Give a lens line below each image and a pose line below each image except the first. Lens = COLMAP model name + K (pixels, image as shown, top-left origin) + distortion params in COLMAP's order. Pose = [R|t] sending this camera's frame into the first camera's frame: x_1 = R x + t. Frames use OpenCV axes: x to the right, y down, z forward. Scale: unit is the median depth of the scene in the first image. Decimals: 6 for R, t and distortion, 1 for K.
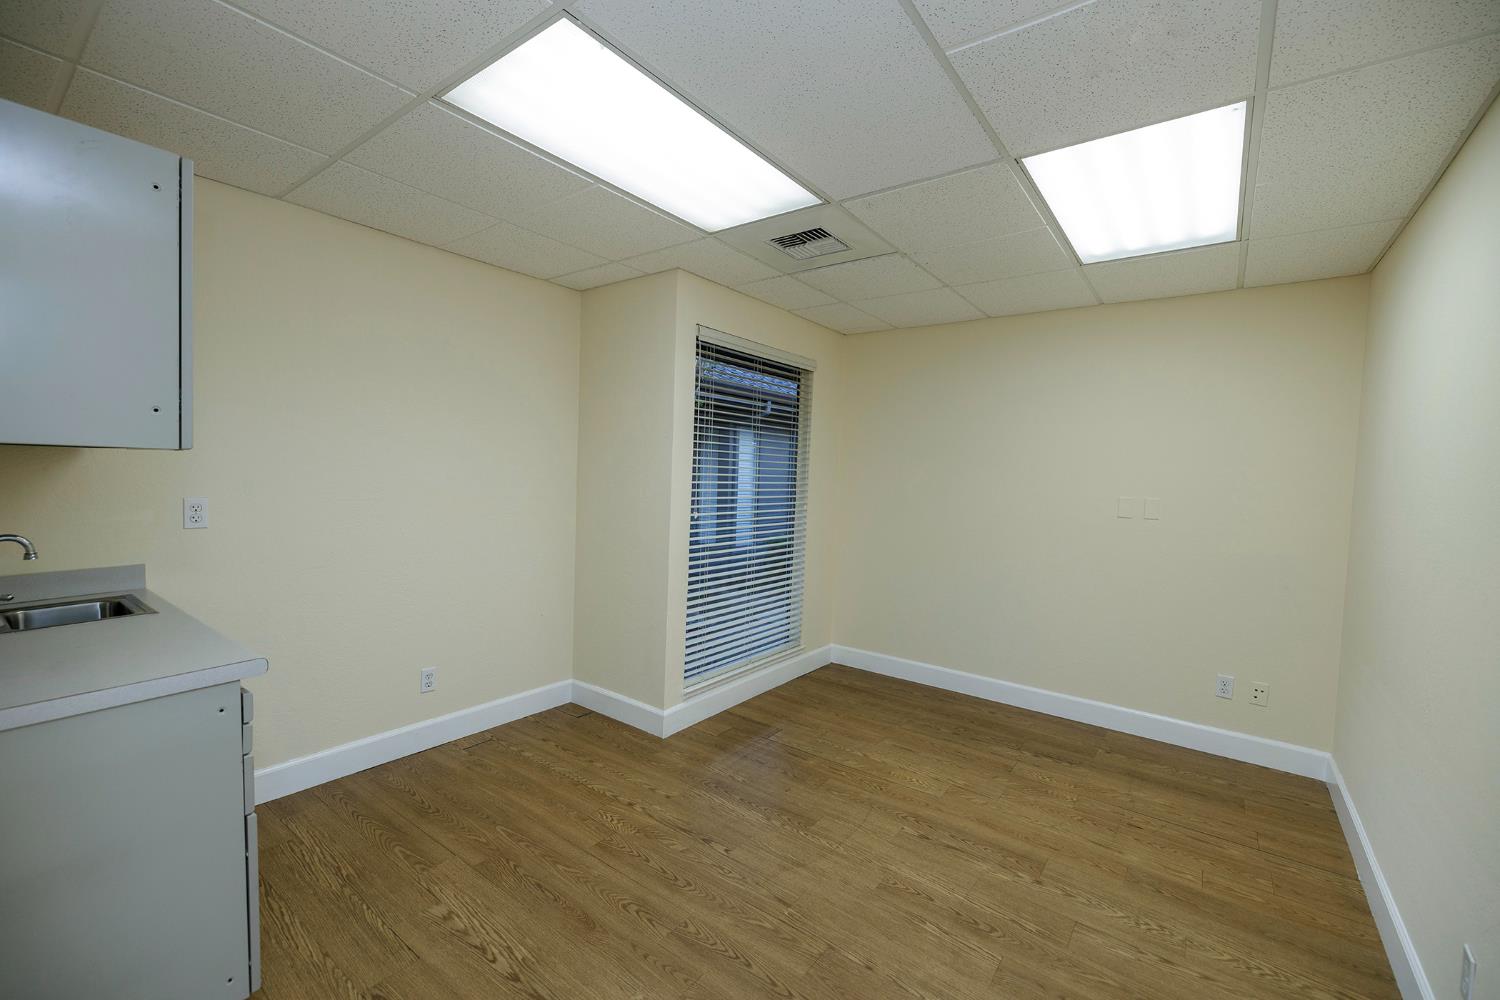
lens RADIAL K [[627.5, 0, 746.3], [0, 627.5, 495.6], [0, 0, 1]] dist [-0.003117, -0.000513]
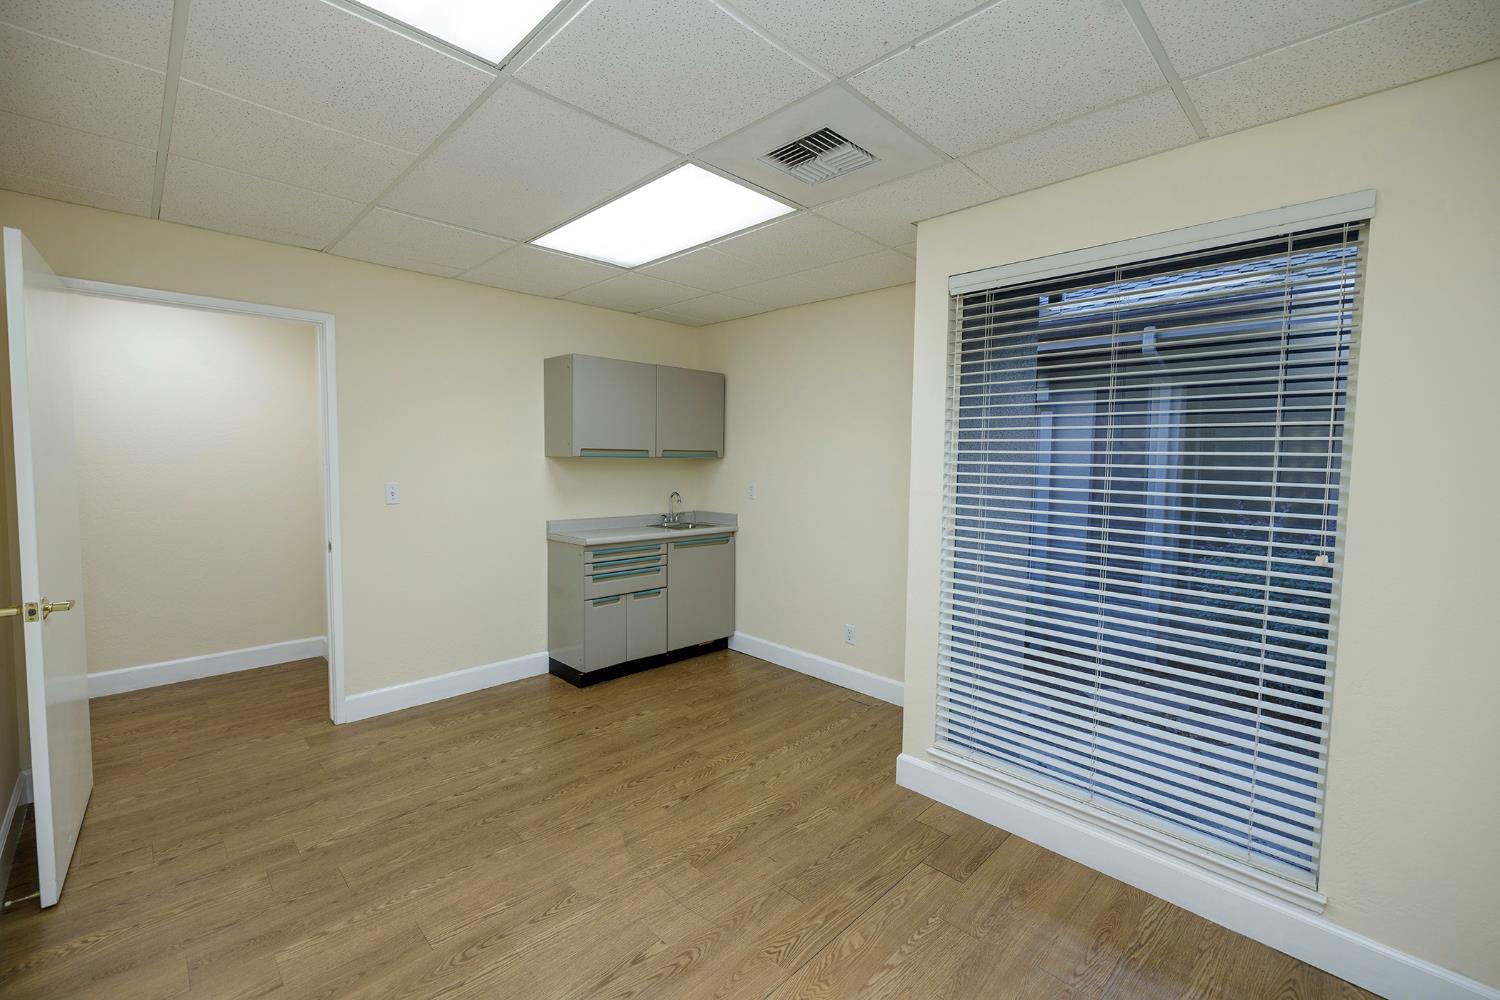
lens RADIAL K [[628.1, 0, 738.6], [0, 628.1, 492.9], [0, 0, 1]] dist [0.005720, -0.001321]
pose [[-0.153487, 0.026171, -0.987804, 0.926653], [-0.055959, 0.997815, 0.035132, -0.030248], [0.986565, 0.060669, -0.151687, 1.130324]]
